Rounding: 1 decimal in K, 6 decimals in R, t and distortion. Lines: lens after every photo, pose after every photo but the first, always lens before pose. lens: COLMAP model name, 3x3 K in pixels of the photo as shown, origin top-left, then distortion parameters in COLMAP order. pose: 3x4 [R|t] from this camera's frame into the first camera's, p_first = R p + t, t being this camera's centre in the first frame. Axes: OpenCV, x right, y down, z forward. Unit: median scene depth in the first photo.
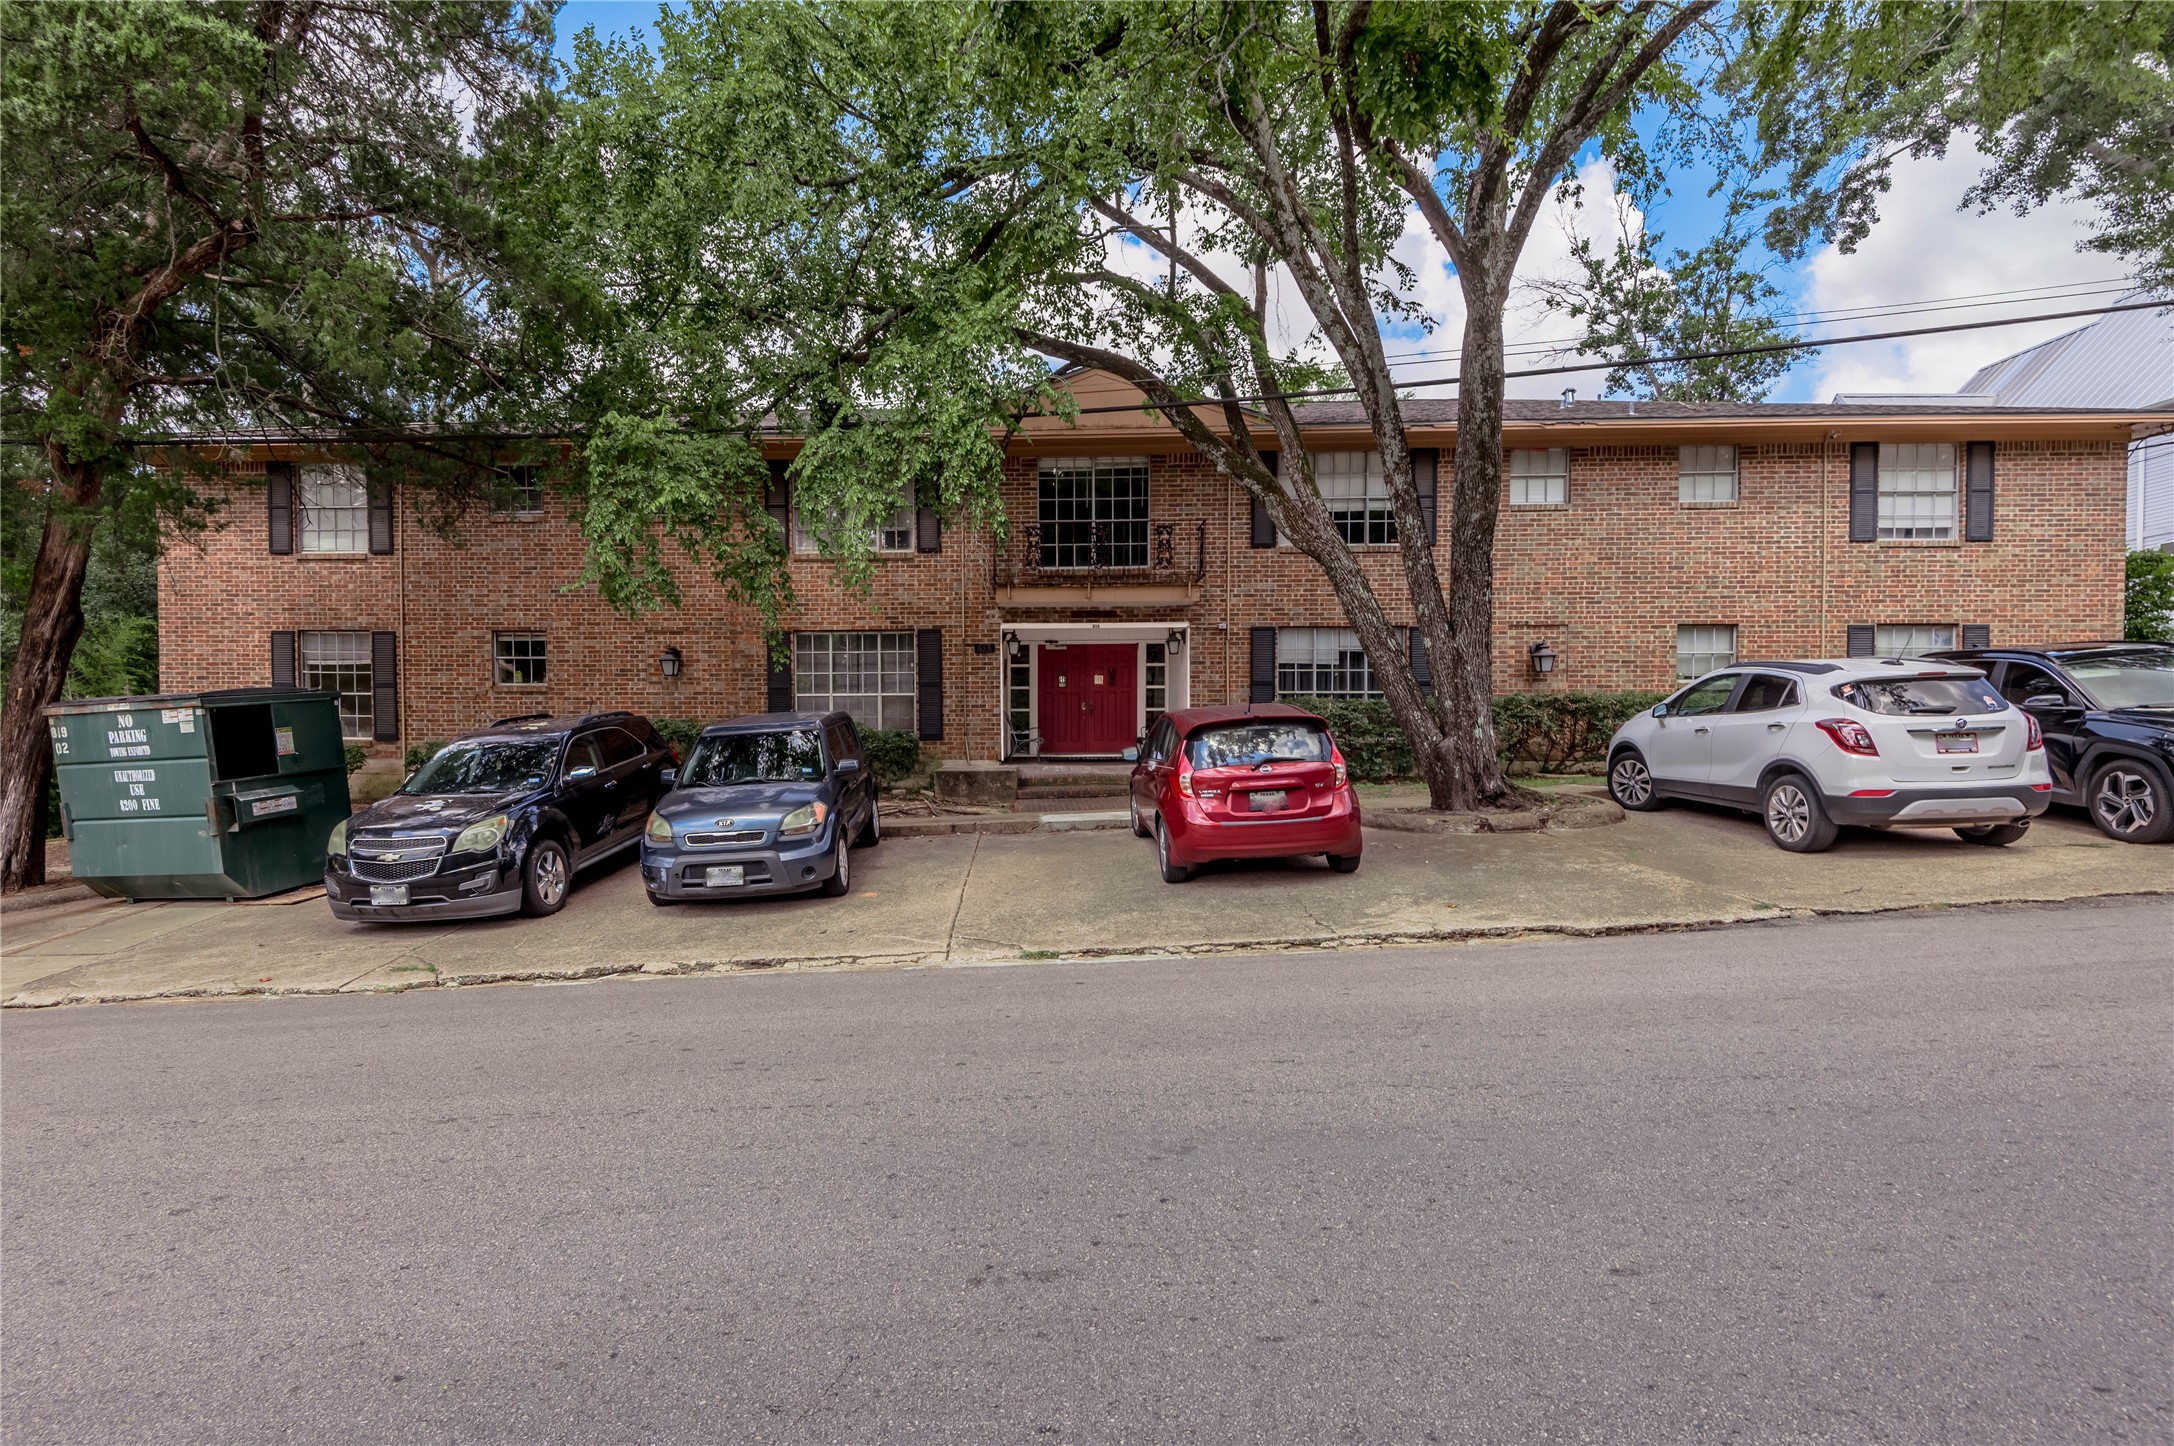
lens RADIAL K [[1005.1, 0, 1086.8], [0, 1005.1, 715.5], [0, 0, 1]] dist [-0.001628, -0.000729]
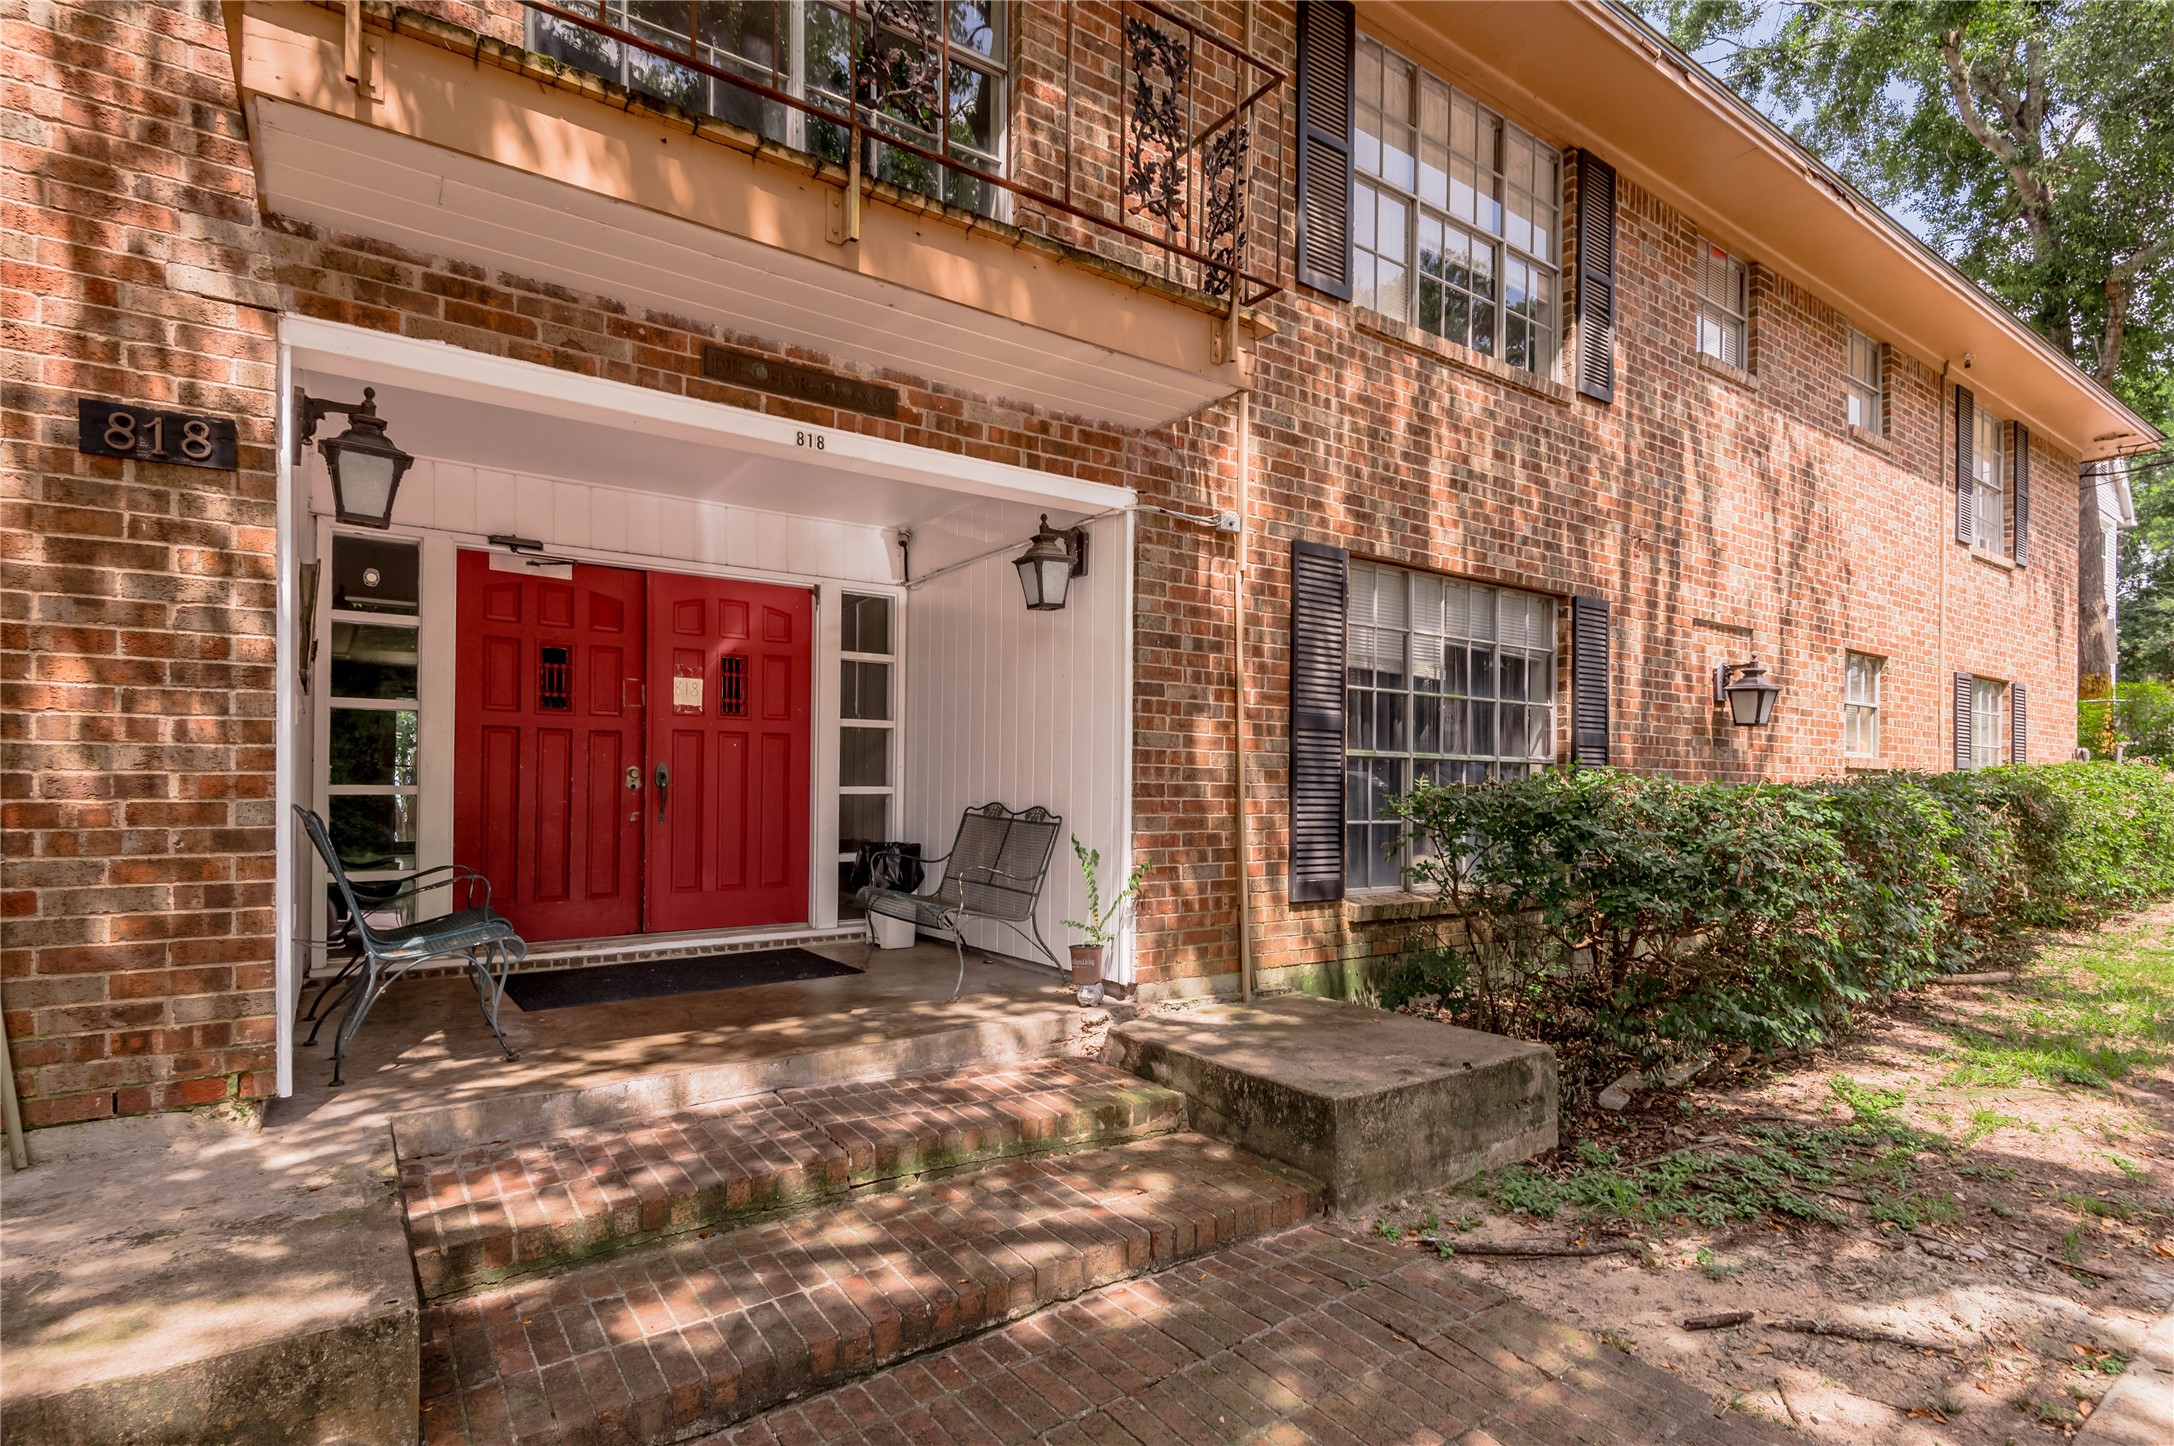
lens RADIAL K [[1032.7, 0, 1084.4], [0, 1032.7, 759.7], [0, 0, 1]] dist [-0.000065, -0.000261]
pose [[0.843662, 0.023836, 0.536346, -0.053989], [-0.017761, 0.999706, -0.016491, -0.012059], [-0.536581, 0.004387, 0.843837, 0.674988]]
